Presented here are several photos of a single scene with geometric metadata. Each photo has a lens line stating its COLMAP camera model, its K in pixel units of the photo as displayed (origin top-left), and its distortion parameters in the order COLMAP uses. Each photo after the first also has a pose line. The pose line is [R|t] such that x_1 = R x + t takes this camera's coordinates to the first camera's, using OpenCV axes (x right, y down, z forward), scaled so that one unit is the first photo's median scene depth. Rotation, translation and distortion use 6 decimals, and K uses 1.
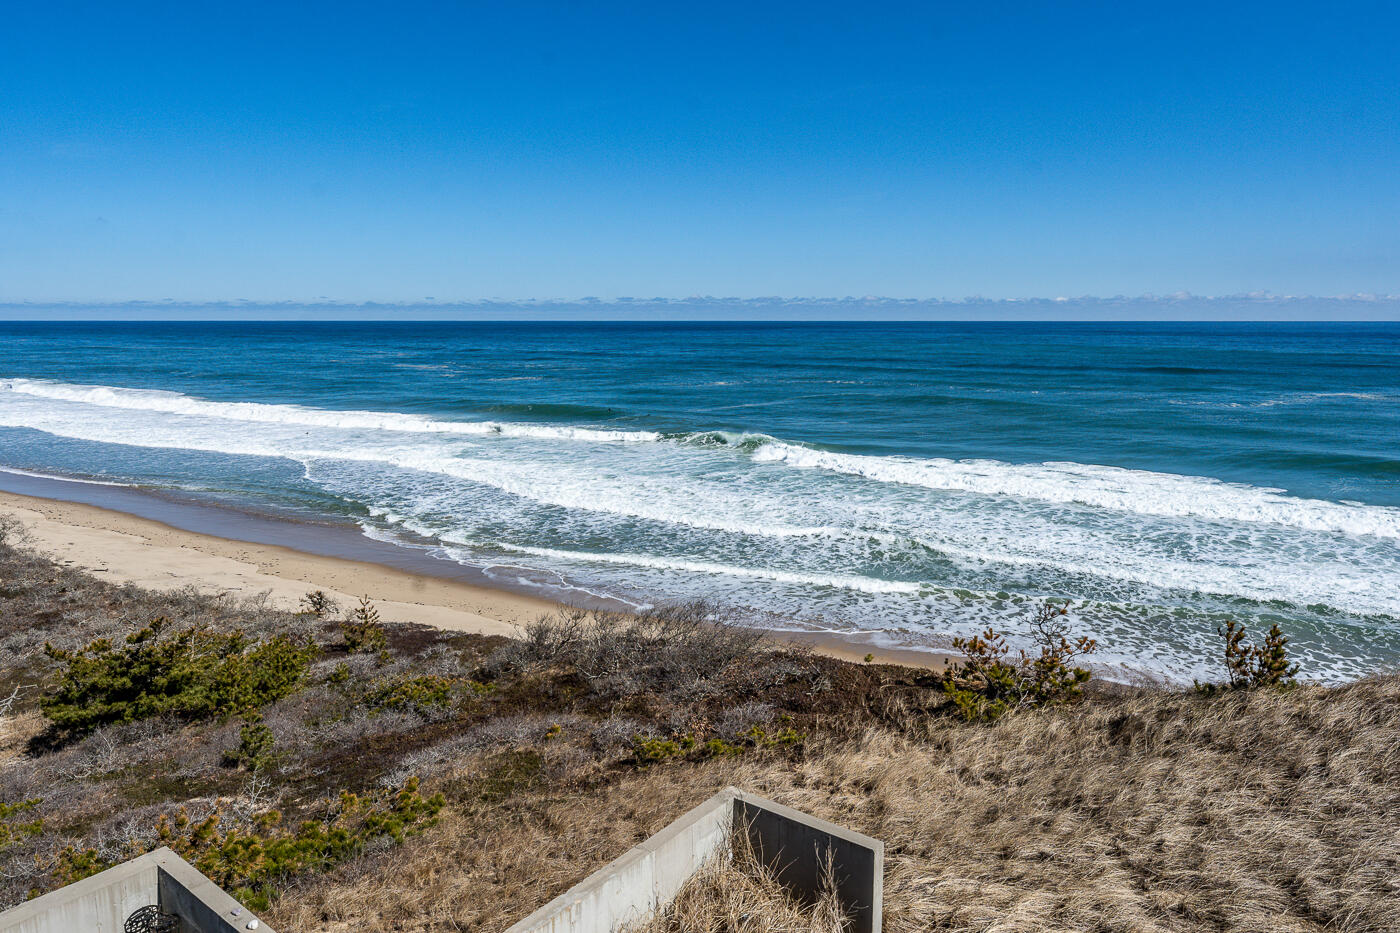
lens RADIAL K [[972.8, 0, 700.0], [0, 972.8, 501.3], [0, 0, 1]] dist [0.004813, -0.000589]
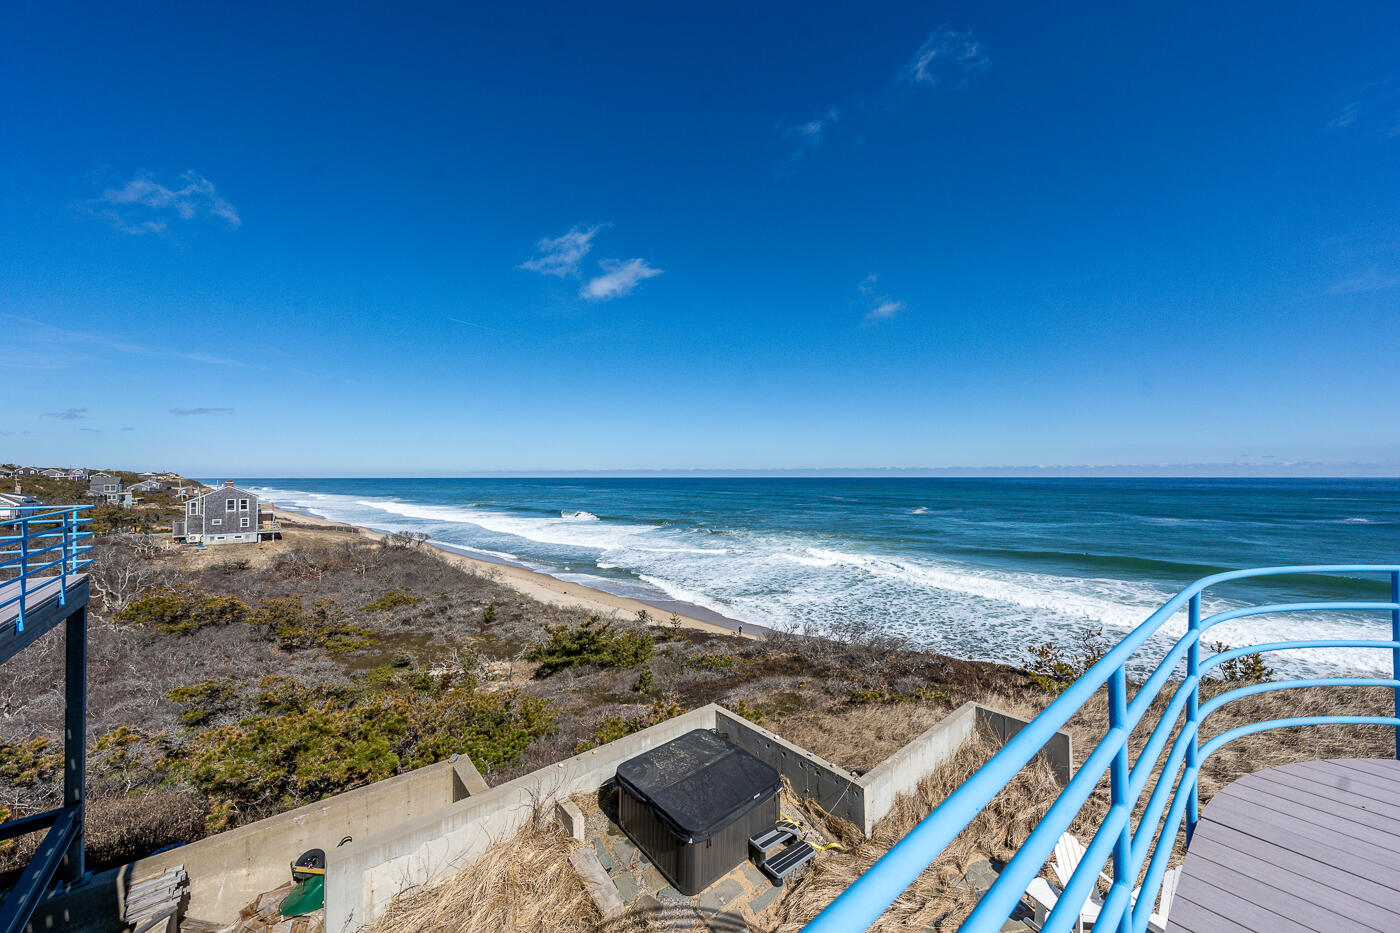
lens RADIAL K [[507.5, 0, 700.0], [0, 507.5, 466.5], [0, 0, 1]] dist [-0.002361, -0.000259]
pose [[0.978174, -0.006436, -0.207690, -0.112489], [-0.036276, 0.978881, -0.201186, 0.017553], [0.204599, 0.204329, 0.957282, -0.086678]]
